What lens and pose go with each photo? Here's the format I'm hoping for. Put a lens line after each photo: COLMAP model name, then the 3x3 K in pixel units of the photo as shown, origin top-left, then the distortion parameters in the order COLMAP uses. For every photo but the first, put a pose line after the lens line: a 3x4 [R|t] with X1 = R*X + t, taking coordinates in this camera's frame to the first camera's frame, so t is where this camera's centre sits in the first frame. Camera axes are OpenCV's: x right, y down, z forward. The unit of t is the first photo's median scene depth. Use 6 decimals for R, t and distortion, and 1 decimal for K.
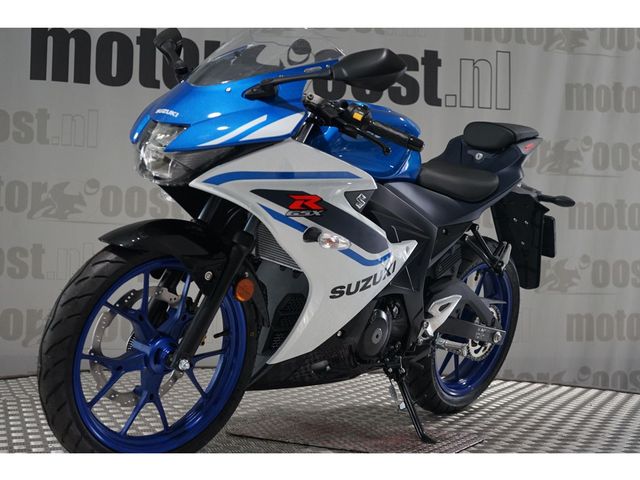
lens RADIAL K [[1009.5, 0, 320.0], [0, 1009.5, 240.0], [0, 0, 1]] dist [0.049758, 0.081417]
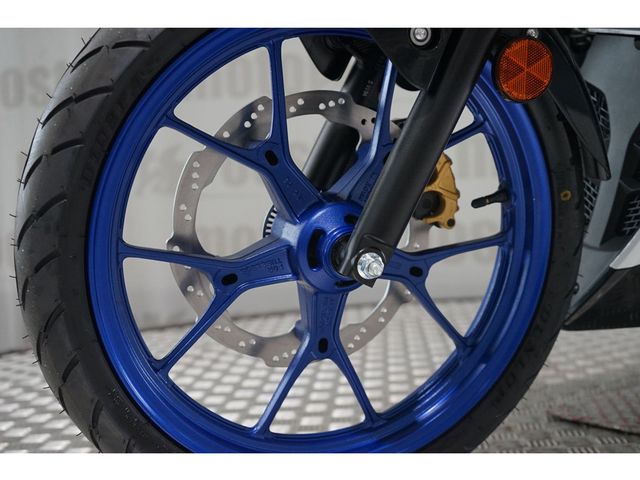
lens RADIAL K [[928.7, 0, 320.0], [0, 928.7, 240.0], [0, 0, 1]] dist [-0.024616, -0.033037]
pose [[0.911829, -0.044951, -0.408101, -0.005168], [0.065151, 0.997236, 0.035727, 0.094800], [0.405367, -0.059166, 0.912237, 0.635134]]
